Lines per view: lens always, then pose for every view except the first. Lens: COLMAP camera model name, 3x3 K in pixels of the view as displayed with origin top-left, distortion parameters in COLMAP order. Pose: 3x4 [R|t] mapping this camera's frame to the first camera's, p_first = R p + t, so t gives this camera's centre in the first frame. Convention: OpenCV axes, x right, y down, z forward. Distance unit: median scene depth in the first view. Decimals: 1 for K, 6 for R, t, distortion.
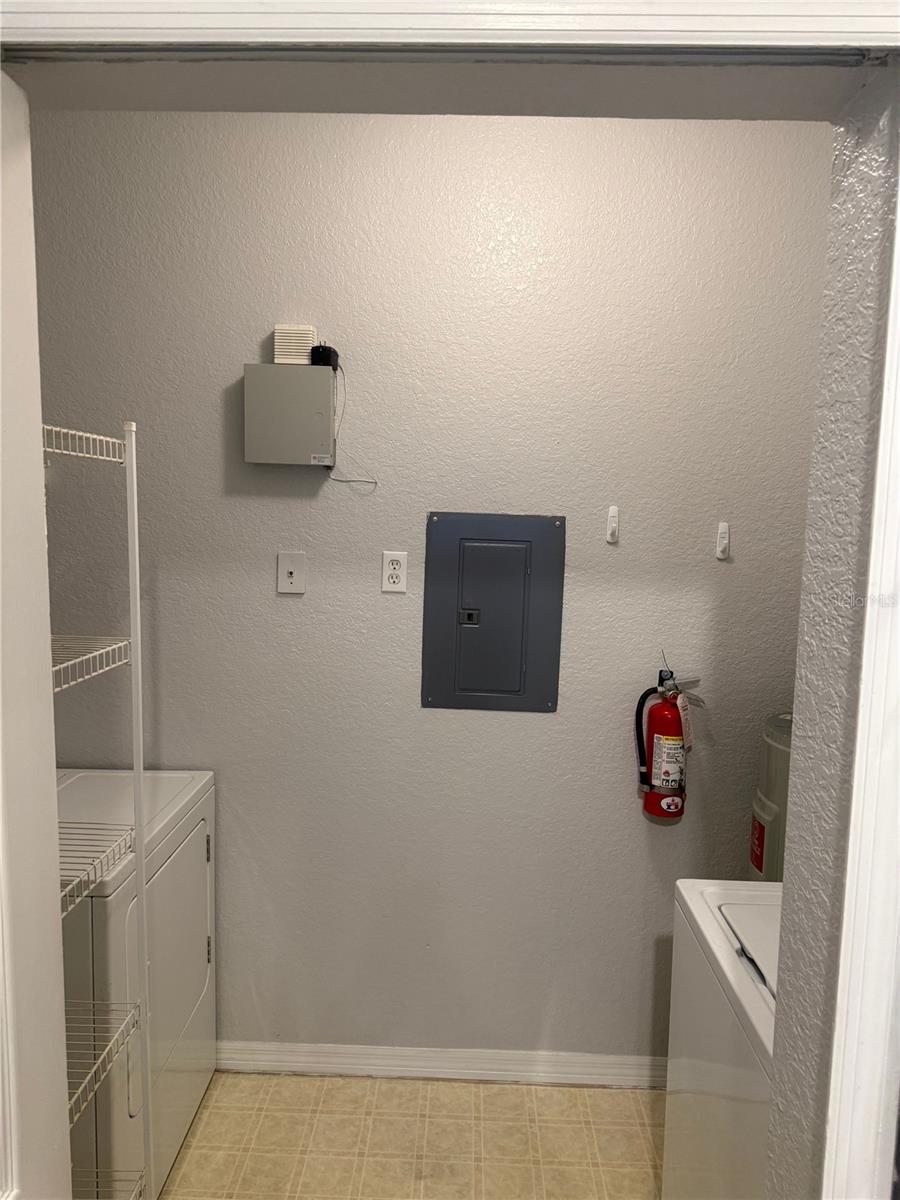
lens RADIAL K [[812.8, 0, 422.6], [0, 812.8, 630.9], [0, 0, 1]] dist [0.100491, -0.113113]
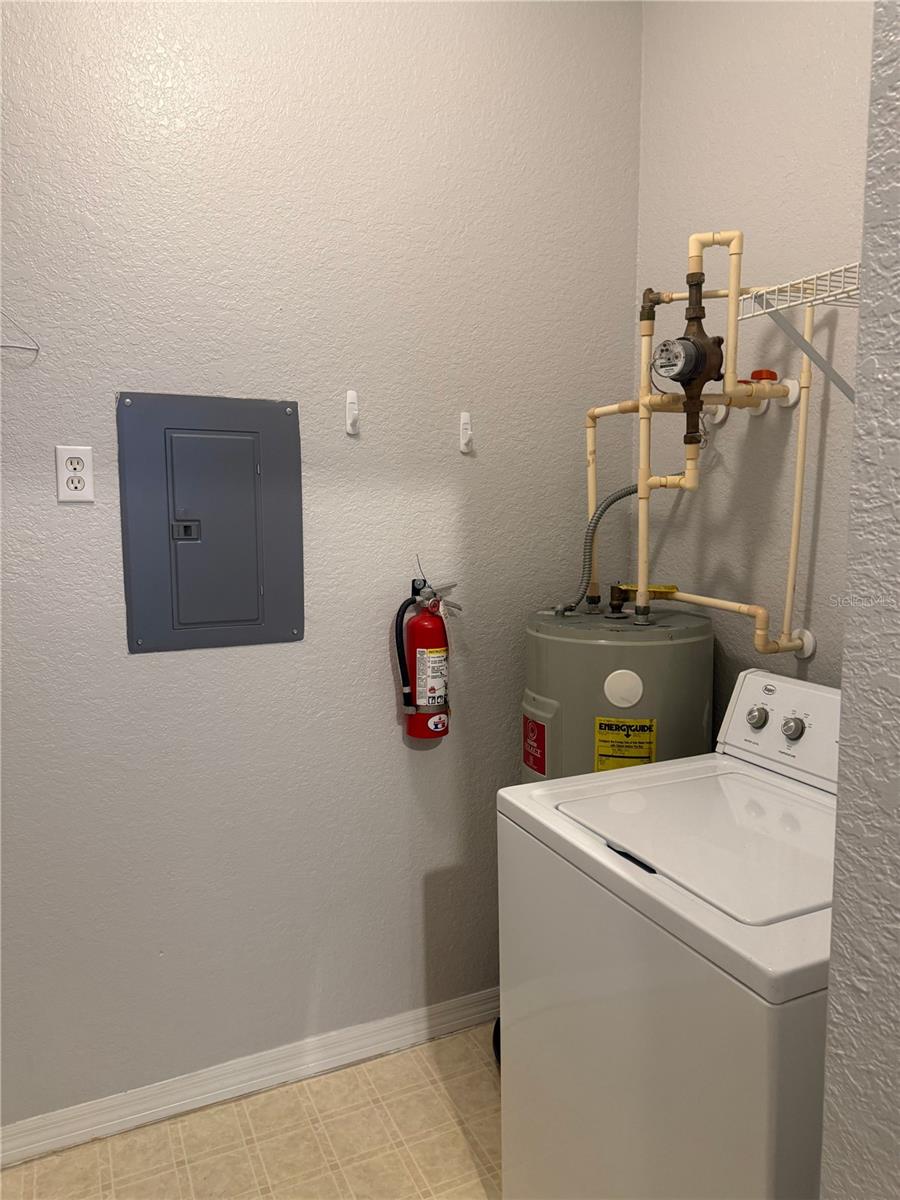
lens RADIAL K [[812.8, 0, 422.6], [0, 812.8, 630.9], [0, 0, 1]] dist [0.100491, -0.113113]
pose [[0.896625, -0.088226, 0.433913, -0.094375], [0.084815, 0.996024, 0.027259, 0.080793], [-0.434593, 0.012361, 0.900542, 0.188469]]
